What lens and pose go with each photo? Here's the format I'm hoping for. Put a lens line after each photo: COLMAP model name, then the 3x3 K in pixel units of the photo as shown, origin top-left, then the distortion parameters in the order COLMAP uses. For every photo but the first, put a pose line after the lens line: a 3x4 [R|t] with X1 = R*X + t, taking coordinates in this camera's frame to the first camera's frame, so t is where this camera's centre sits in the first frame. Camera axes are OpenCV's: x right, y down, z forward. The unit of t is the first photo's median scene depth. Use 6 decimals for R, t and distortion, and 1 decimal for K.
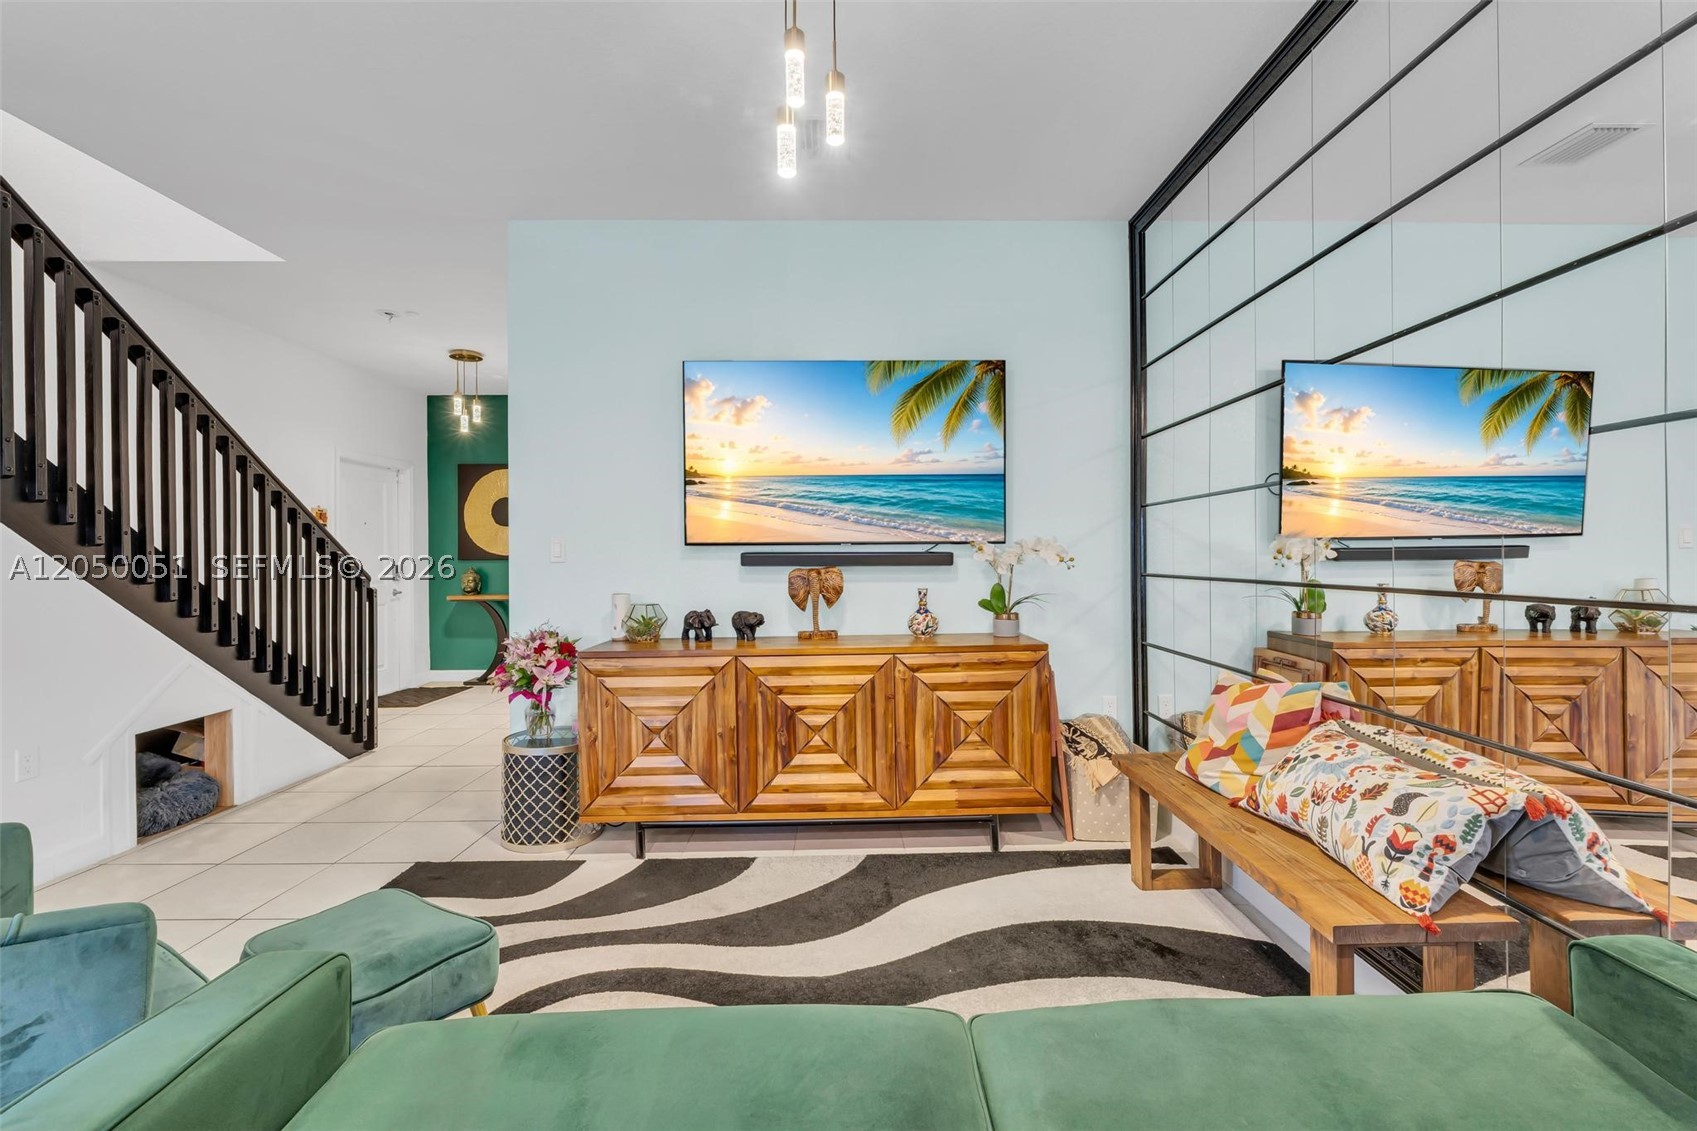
lens RADIAL K [[721.5, 0, 856.2], [0, 721.5, 560.3], [0, 0, 1]] dist [-0.003023, -0.000608]
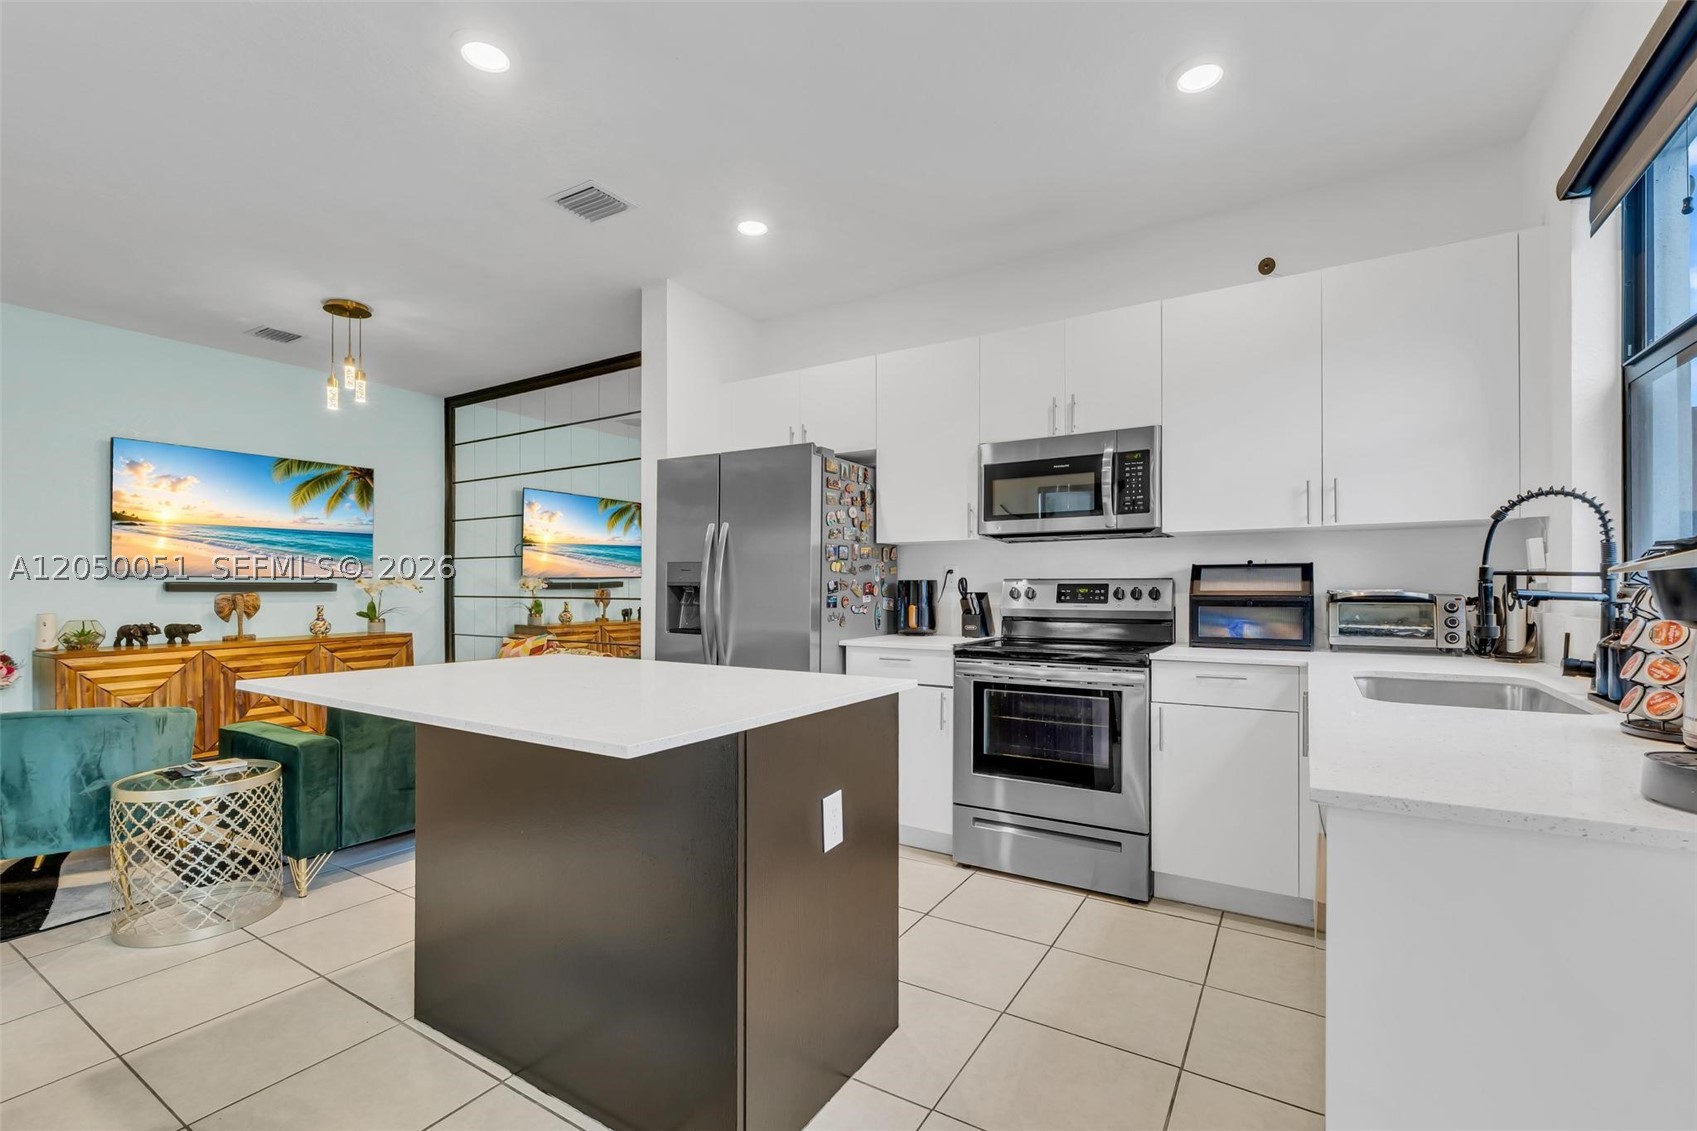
lens RADIAL K [[743.6, 0, 848.9], [0, 743.6, 584.3], [0, 0, 1]] dist [-0.003579, -0.000504]
pose [[0.543724, 0.007176, 0.839233, -0.680090], [0.001168, 0.999956, -0.009307, 0.008887], [-0.839263, 0.006041, 0.543692, -0.923301]]
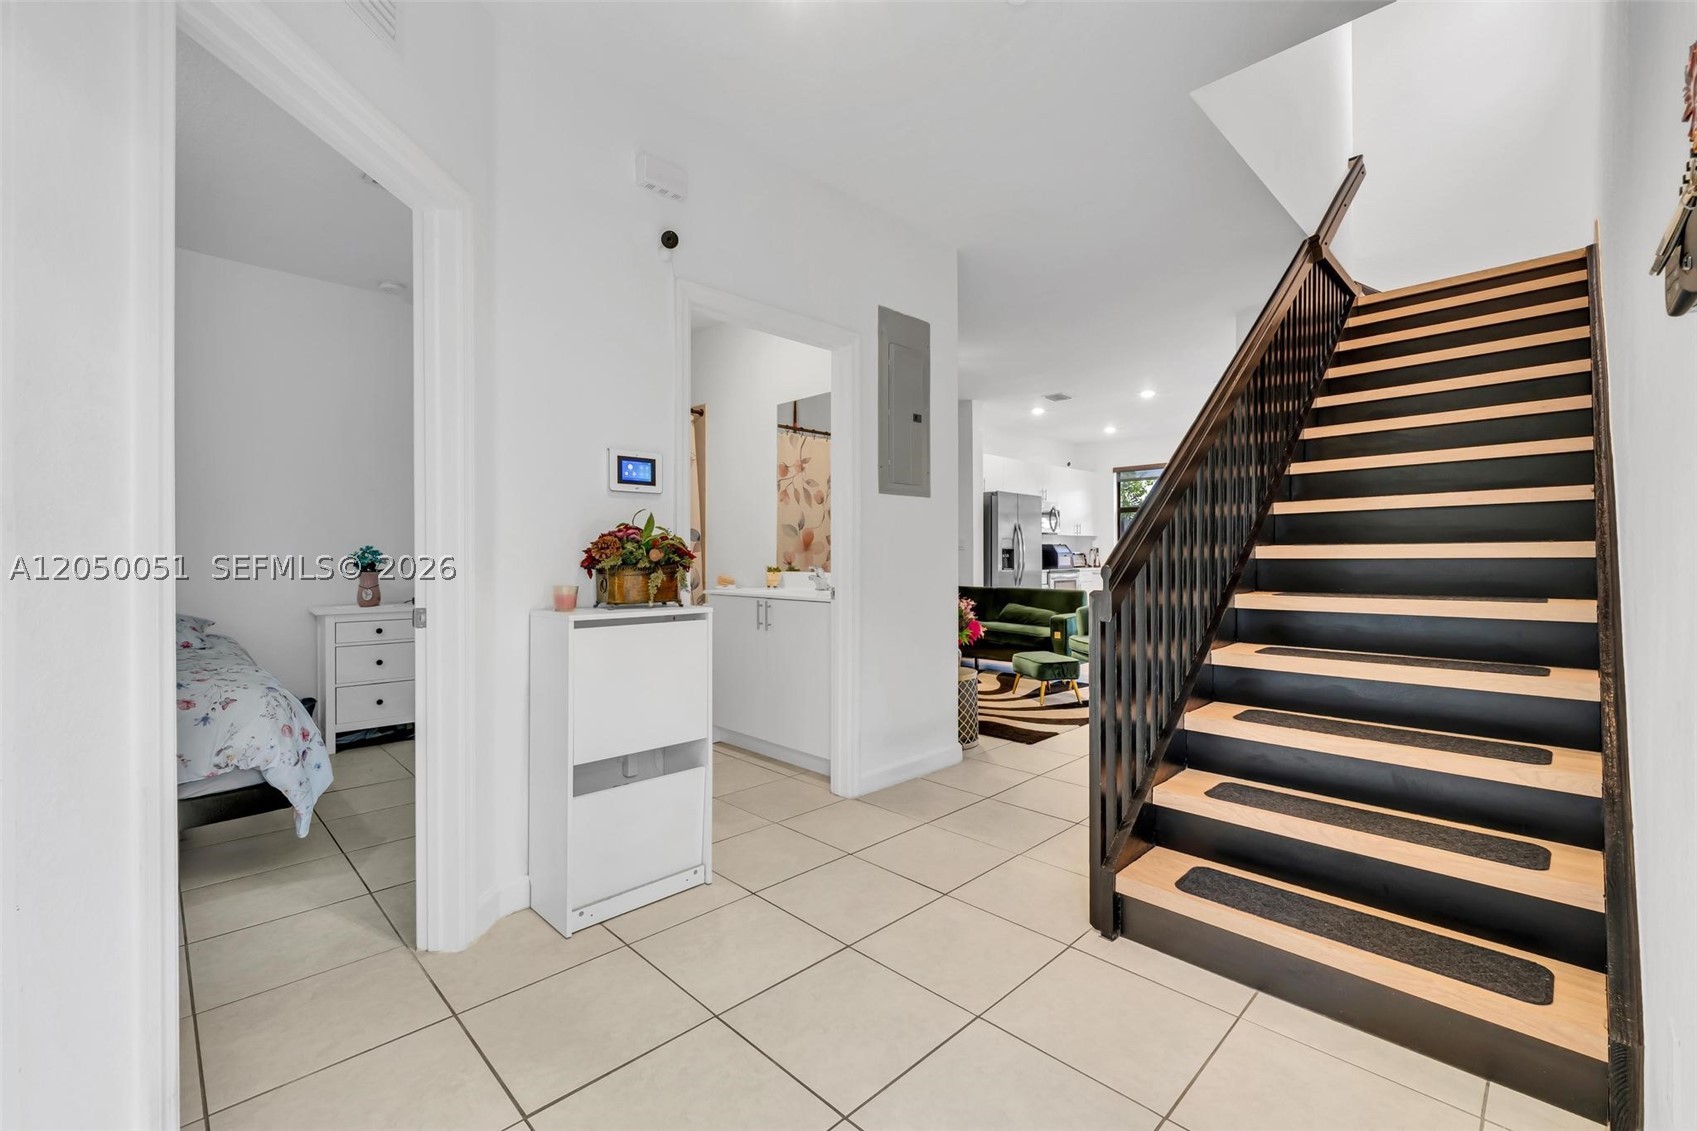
lens RADIAL K [[715.5, 0, 854.1], [0, 715.5, 557.7], [0, 0, 1]] dist [-0.003489, 0.000349]
pose [[-0.692660, 0.003012, 0.721258, -1.297337], [0.006135, 0.999980, 0.001716, 0.023834], [-0.721238, 0.005614, -0.692664, 2.074152]]
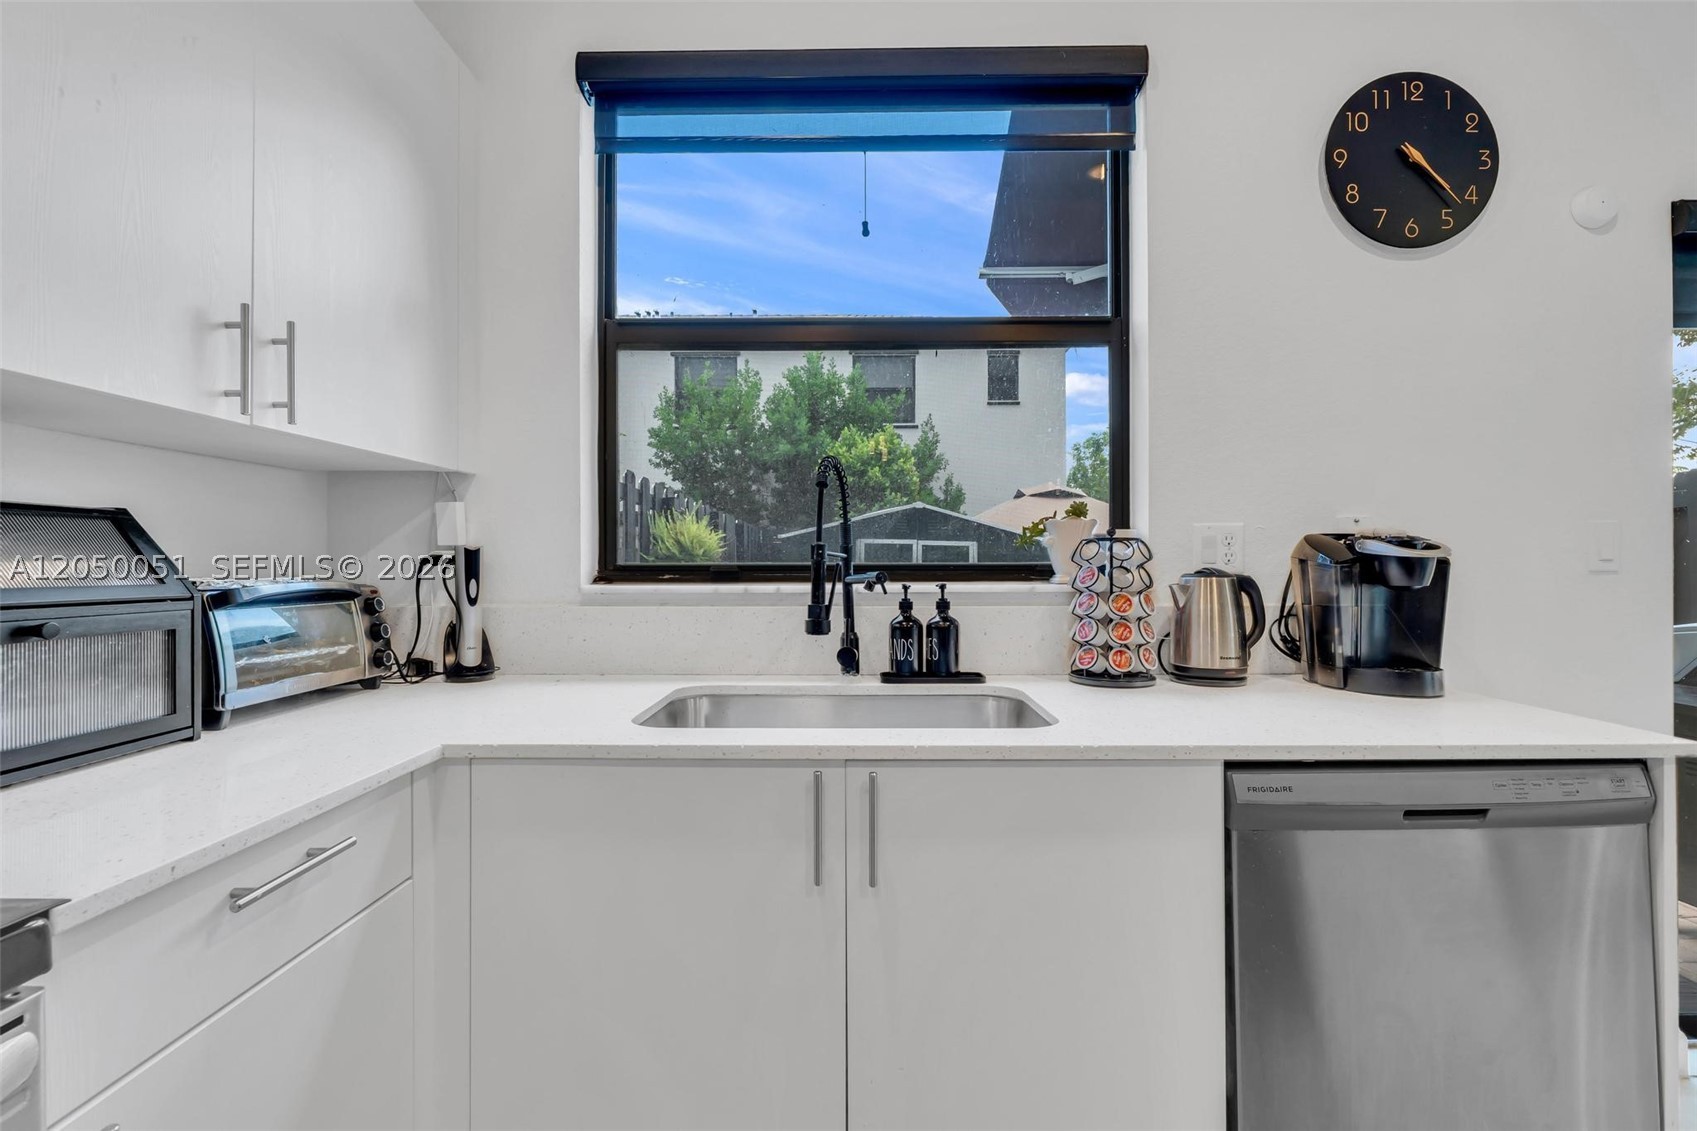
lens RADIAL K [[721.5, 0, 856.2], [0, 721.5, 560.3], [0, 0, 1]] dist [-0.003023, -0.000608]
pose [[-0.999613, 0.007307, 0.026860, 0.048752], [0.007229, 0.999969, -0.003008, 0.001756], [-0.026881, -0.002813, -0.999635, -0.579245]]
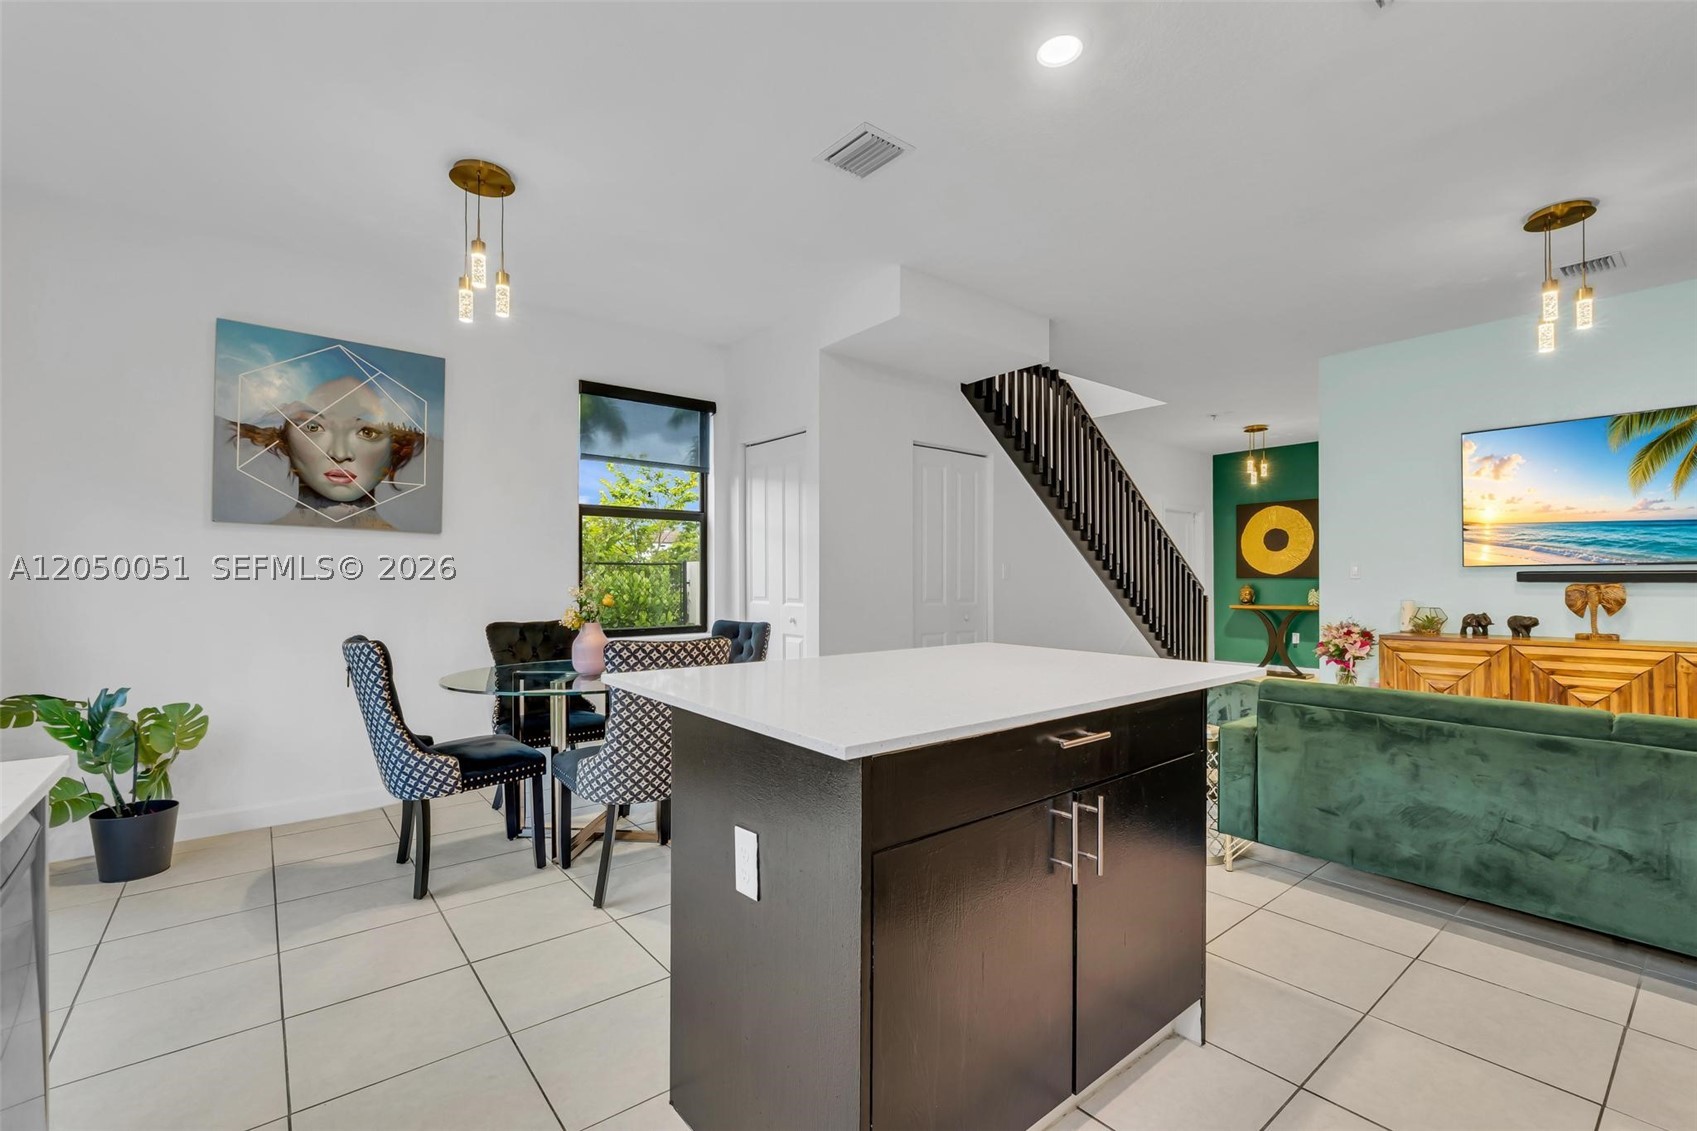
lens RADIAL K [[739.9, 0, 852.5], [0, 739.9, 578.3], [0, 0, 1]] dist [-0.000730, -0.000429]
pose [[0.617316, 0.001563, -0.786714, 0.164032], [-0.003027, 0.999995, -0.000388, 0.005751], [0.786710, 0.002621, 0.617318, -0.841973]]
